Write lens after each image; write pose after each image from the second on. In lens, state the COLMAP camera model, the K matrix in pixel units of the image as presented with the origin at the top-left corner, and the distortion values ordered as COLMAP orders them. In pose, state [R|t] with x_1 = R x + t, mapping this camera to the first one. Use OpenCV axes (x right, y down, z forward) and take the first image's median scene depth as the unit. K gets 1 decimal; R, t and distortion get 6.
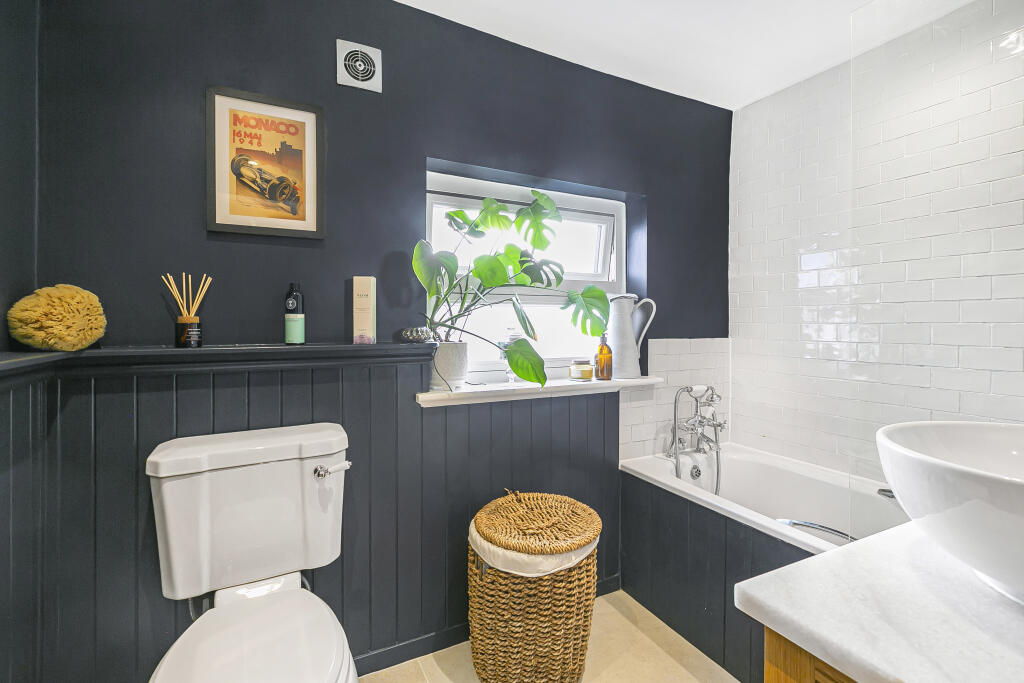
lens RADIAL K [[468.4, 0, 508.9], [0, 468.4, 332.9], [0, 0, 1]] dist [0.002059, -0.000049]
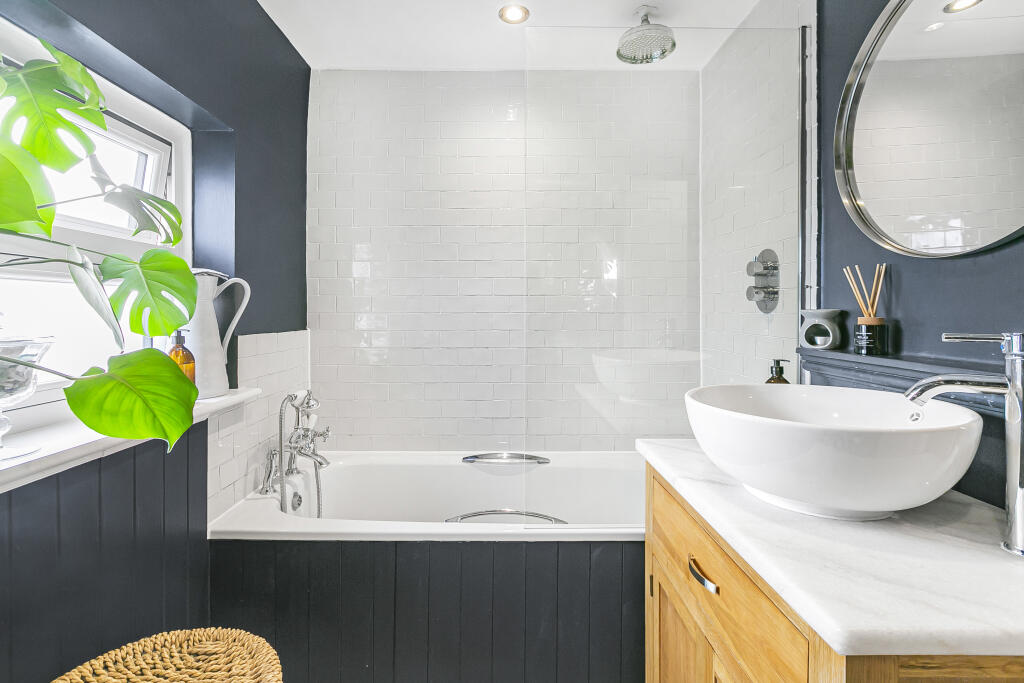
lens RADIAL K [[468.4, 0, 507.1], [0, 468.4, 313.9], [0, 0, 1]] dist [0.002059, -0.000049]
pose [[0.447635, -0.004172, 0.894207, -0.152316], [0.016591, 0.999856, -0.003641, -0.010117], [-0.894063, 0.016466, 0.447639, 0.325212]]
